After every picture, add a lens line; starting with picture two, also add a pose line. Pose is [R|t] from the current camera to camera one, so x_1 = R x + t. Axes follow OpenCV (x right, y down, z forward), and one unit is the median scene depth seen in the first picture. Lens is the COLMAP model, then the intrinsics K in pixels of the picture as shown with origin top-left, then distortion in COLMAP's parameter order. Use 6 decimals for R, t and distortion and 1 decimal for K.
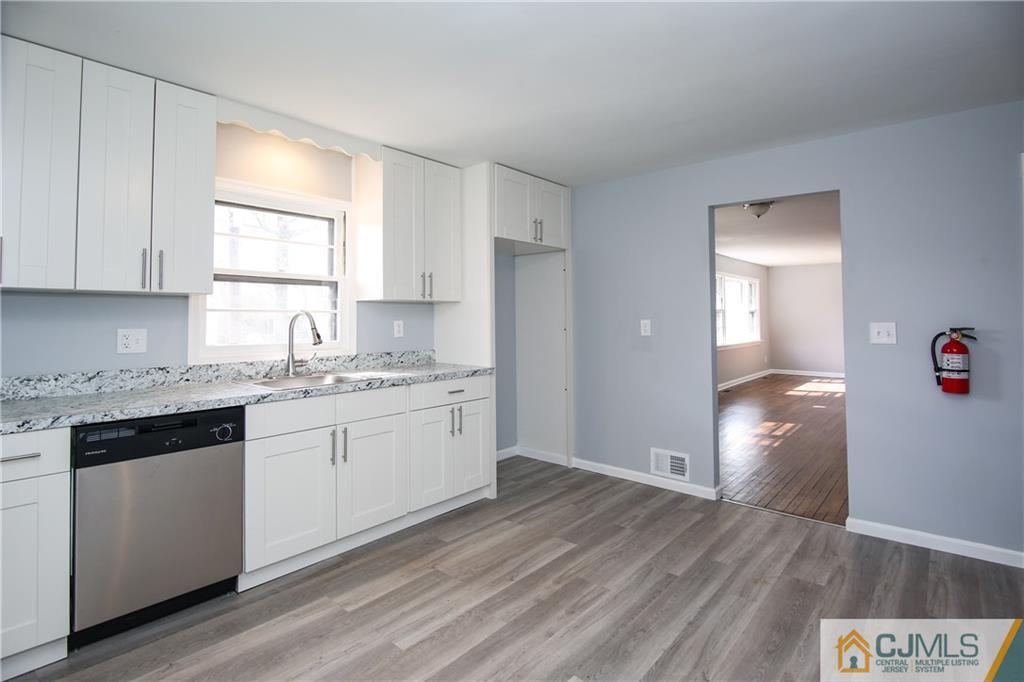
lens RADIAL K [[510.1, 0, 507.8], [0, 510.1, 299.9], [0, 0, 1]] dist [-0.018880, -0.000319]
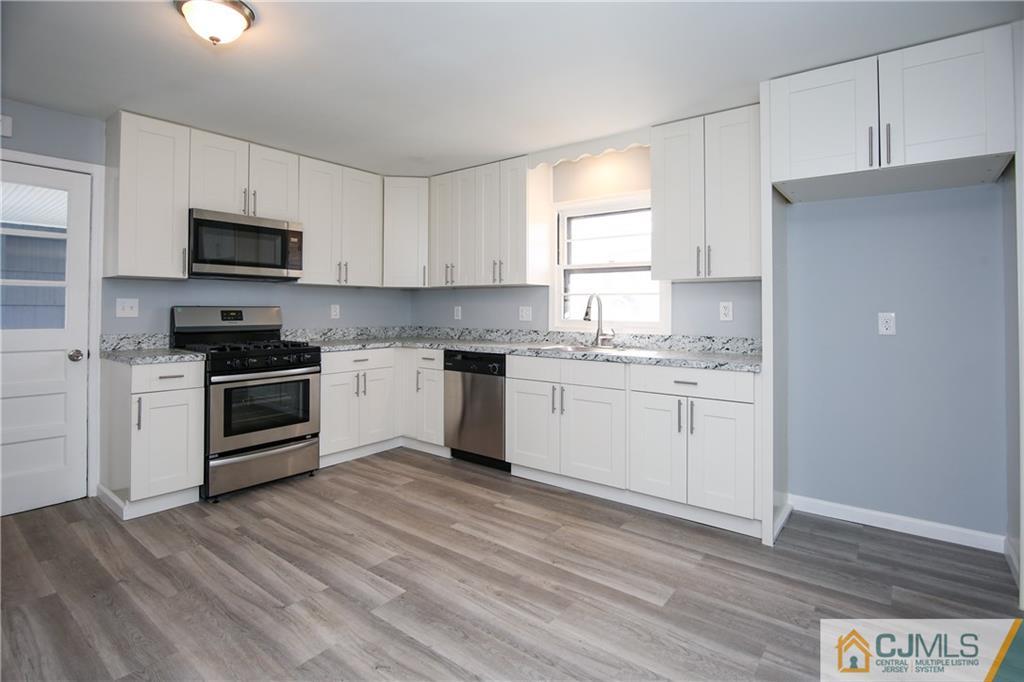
lens RADIAL K [[510.1, 0, 507.8], [0, 510.1, 299.9], [0, 0, 1]] dist [-0.018880, -0.000319]
pose [[0.047177, -0.014277, -0.998785, 0.943716], [0.028800, 0.999502, -0.012927, 0.054108], [0.998471, -0.028155, 0.047565, 0.839035]]
